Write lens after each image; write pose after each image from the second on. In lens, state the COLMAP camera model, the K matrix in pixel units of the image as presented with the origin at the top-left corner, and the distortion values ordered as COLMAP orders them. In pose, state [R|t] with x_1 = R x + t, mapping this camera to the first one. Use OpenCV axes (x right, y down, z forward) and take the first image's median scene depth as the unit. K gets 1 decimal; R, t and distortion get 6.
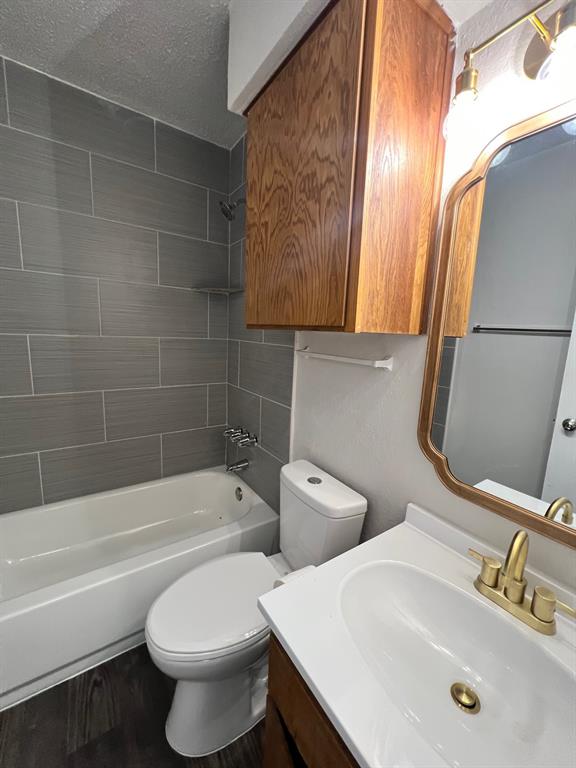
lens RADIAL K [[306.8, 0, 288.0], [0, 306.8, 382.5], [0, 0, 1]] dist [-0.002258, 0.000521]
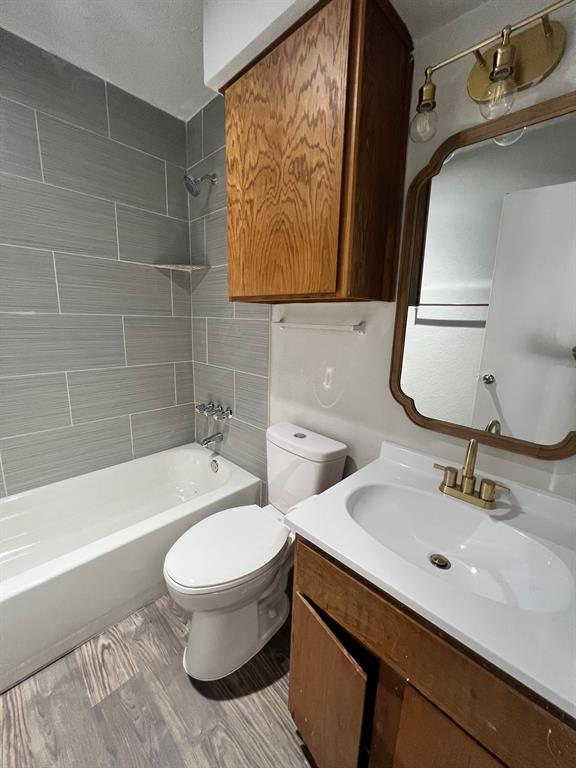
lens RADIAL K [[306.8, 0, 289.0], [0, 306.8, 381.9], [0, 0, 1]] dist [-0.002258, 0.000521]
pose [[0.980799, -0.055848, 0.186855, -0.186585], [0.046865, 0.997539, 0.052155, 0.072357], [-0.189308, -0.042396, 0.981002, -0.118772]]
